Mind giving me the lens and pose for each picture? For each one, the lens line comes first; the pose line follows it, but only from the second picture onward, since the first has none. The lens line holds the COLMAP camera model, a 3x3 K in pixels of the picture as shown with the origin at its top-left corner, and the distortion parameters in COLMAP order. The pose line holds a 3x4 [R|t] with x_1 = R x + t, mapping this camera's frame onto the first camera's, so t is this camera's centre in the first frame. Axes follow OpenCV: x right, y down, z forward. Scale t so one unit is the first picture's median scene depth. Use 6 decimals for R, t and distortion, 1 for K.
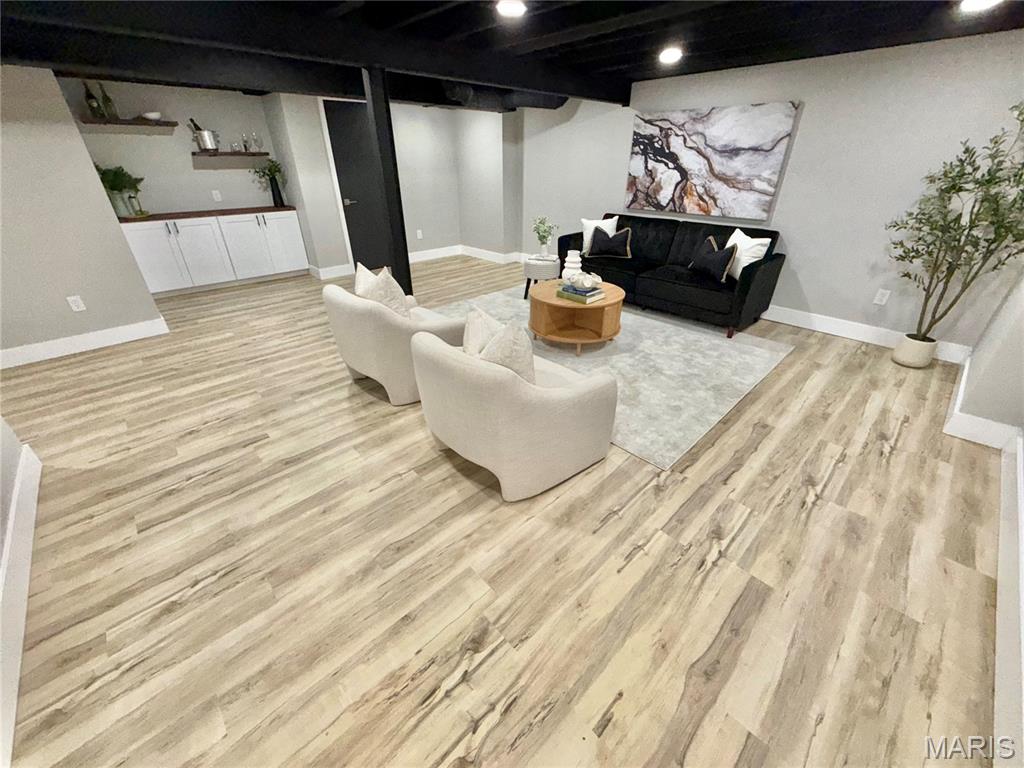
lens RADIAL K [[407.5, 0, 510.2], [0, 407.5, 384.9], [0, 0, 1]] dist [0.000460, 0.000167]
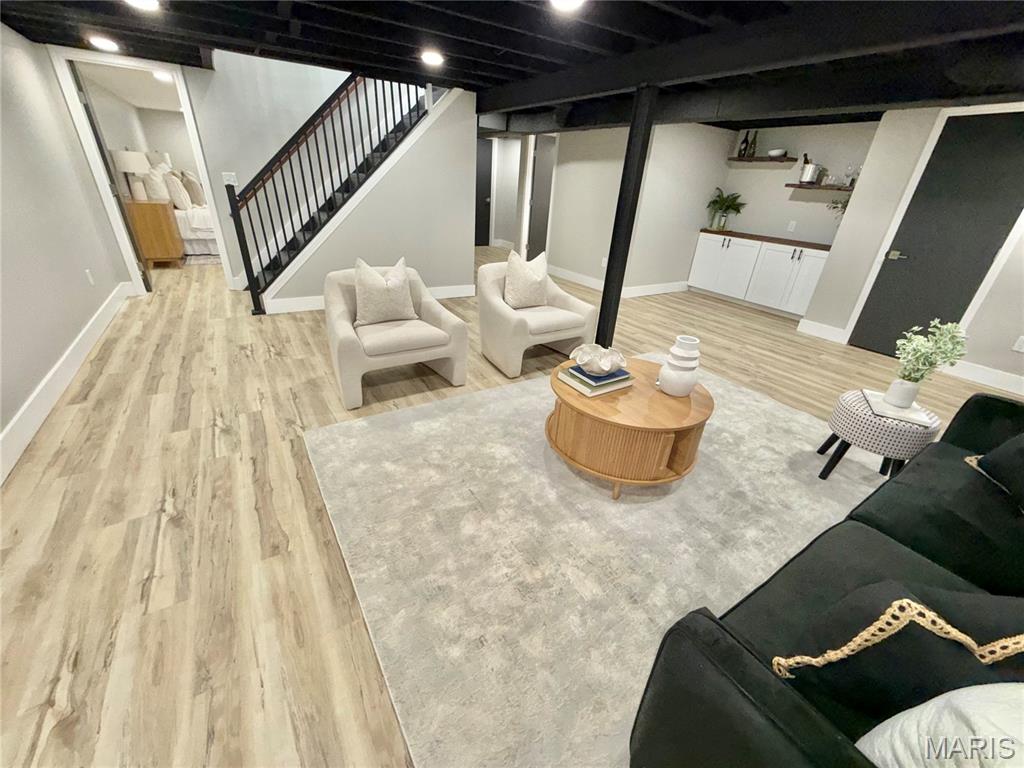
lens RADIAL K [[407.5, 0, 510.2], [0, 407.5, 384.9], [0, 0, 1]] dist [0.000460, 0.000167]
pose [[-0.190247, 0.435312, -0.879949, 1.152019], [-0.528703, 0.709809, 0.465451, -0.663998], [0.827212, 0.553782, 0.095111, 1.259298]]
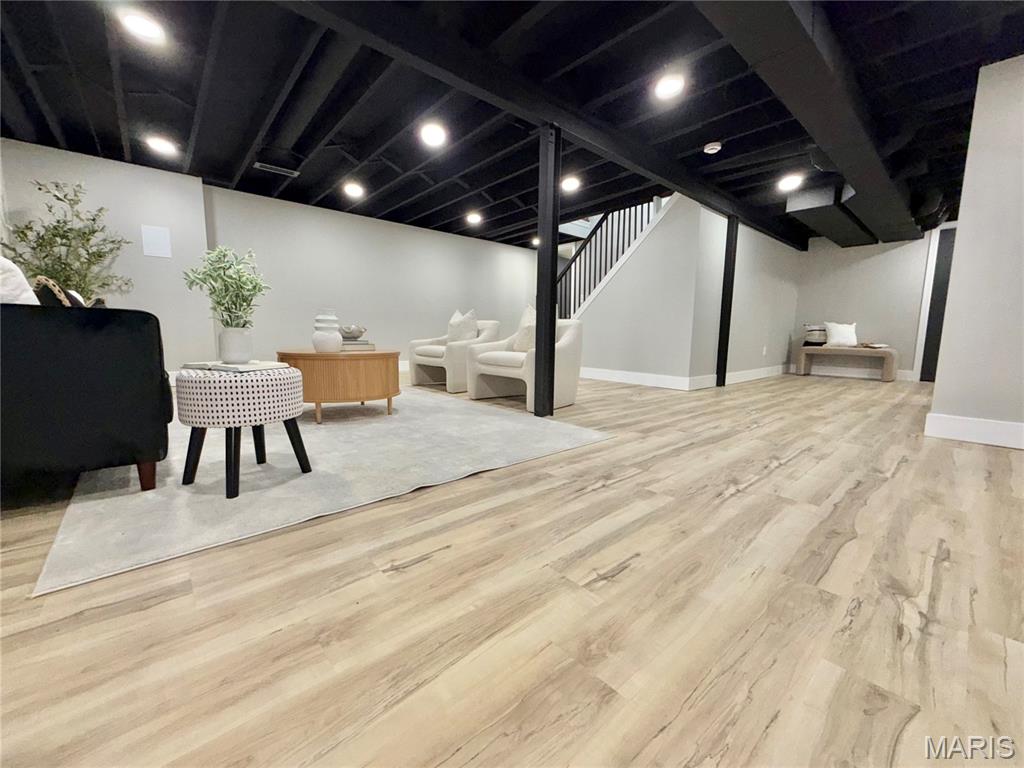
lens RADIAL K [[407.5, 0, 510.2], [0, 407.5, 384.9], [0, 0, 1]] dist [0.000460, 0.000167]
pose [[-0.999304, -0.013808, 0.034655, -0.329791], [0.009395, 0.805881, 0.592003, -1.049007], [-0.036103, 0.591917, -0.805190, 2.685747]]
